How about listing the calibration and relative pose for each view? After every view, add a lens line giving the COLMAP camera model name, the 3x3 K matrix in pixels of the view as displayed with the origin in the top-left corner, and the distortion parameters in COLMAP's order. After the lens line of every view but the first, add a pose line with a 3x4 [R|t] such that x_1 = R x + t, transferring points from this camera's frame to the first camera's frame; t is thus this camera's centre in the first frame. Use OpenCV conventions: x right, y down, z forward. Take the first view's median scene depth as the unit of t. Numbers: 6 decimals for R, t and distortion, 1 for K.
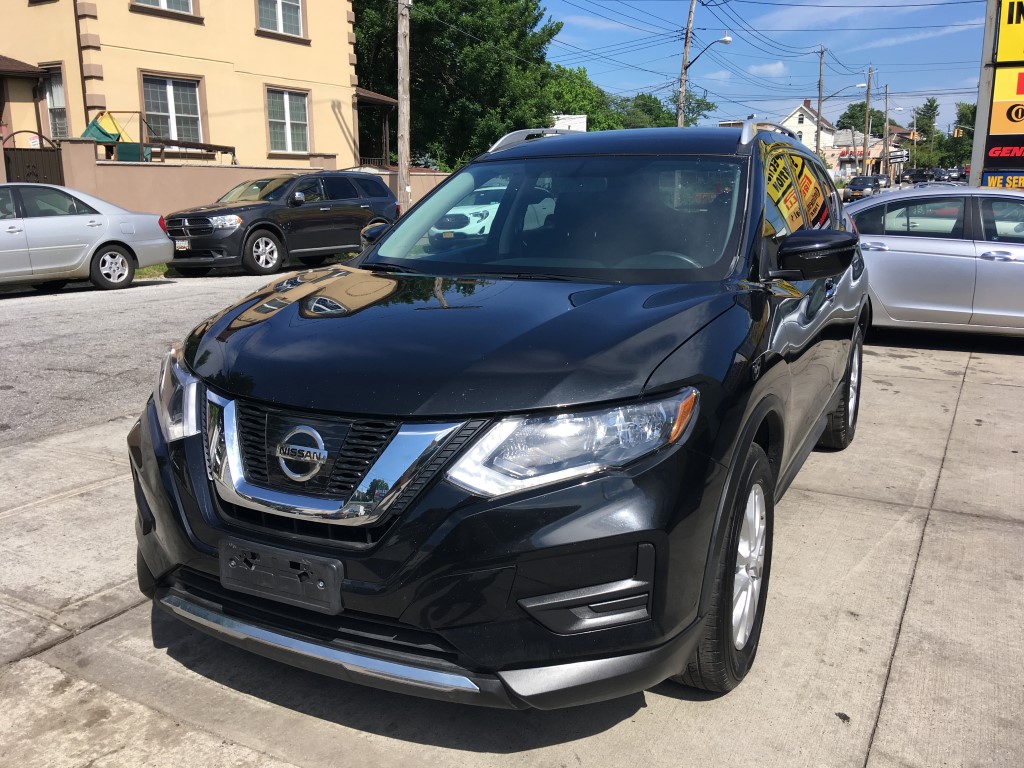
lens RADIAL K [[861.3, 0, 504.0], [0, 861.3, 386.5], [0, 0, 1]] dist [0.111839, -0.174086]
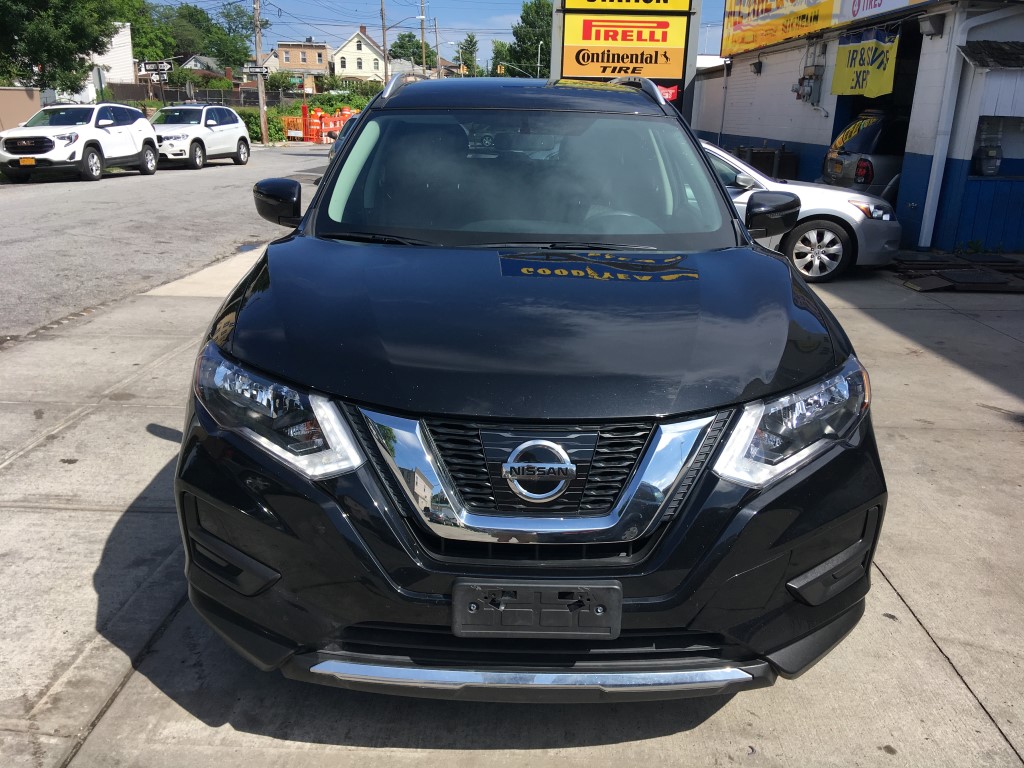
lens RADIAL K [[857.4, 0, 505.3], [0, 857.4, 380.7], [0, 0, 1]] dist [0.121626, -0.181349]
pose [[0.886793, -0.108984, 0.449132, -0.423228], [0.074394, 0.992787, 0.094017, -0.065337], [-0.456139, -0.049961, 0.888505, 0.153524]]
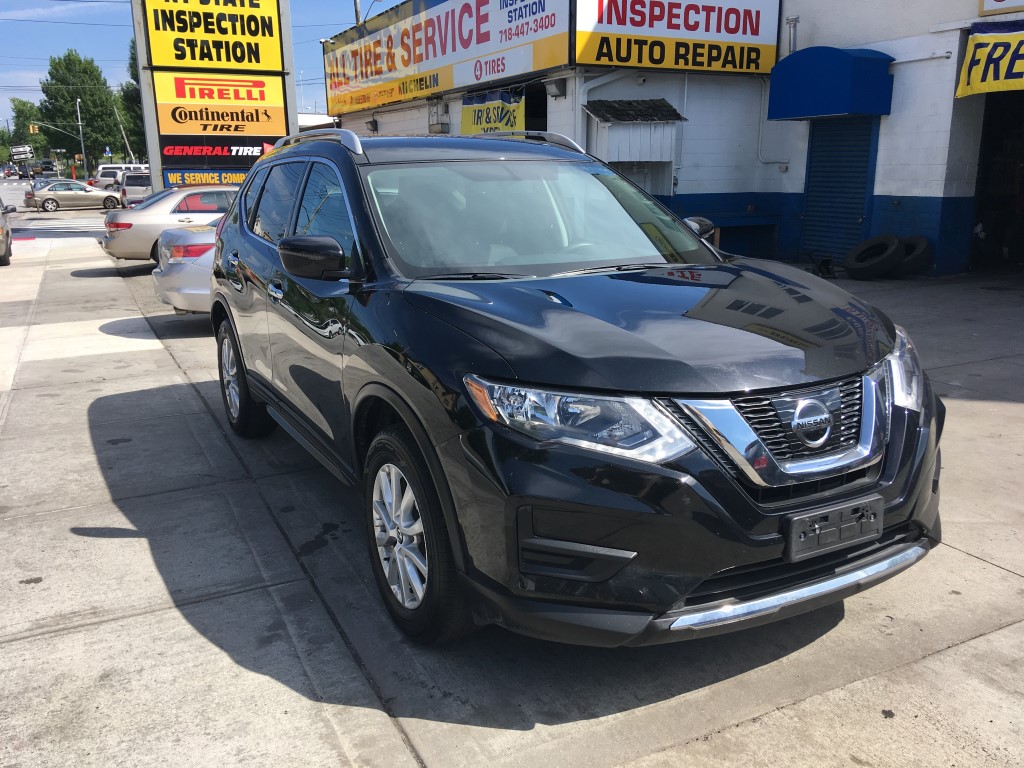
lens RADIAL K [[861.3, 0, 504.0], [0, 861.3, 386.5], [0, 0, 1]] dist [0.111839, -0.174086]
pose [[0.572534, -0.197903, 0.795637, -0.893613], [0.194718, 0.975487, 0.102521, -0.108863], [-0.796423, 0.096228, 0.597035, 0.411559]]
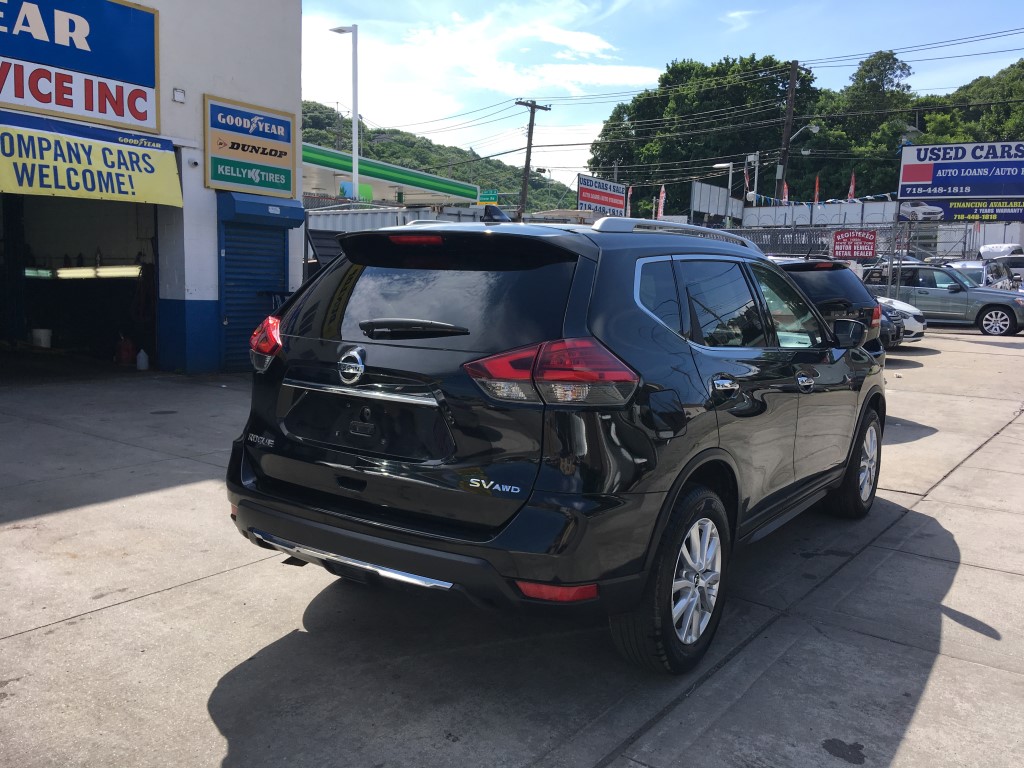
lens RADIAL K [[861.3, 0, 504.0], [0, 861.3, 386.5], [0, 0, 1]] dist [0.111839, -0.174086]
pose [[-0.989986, -0.025422, 0.138856, 0.192916], [0.022628, 0.942354, 0.333851, -0.634633], [-0.139339, 0.333650, -0.932342, 2.706104]]
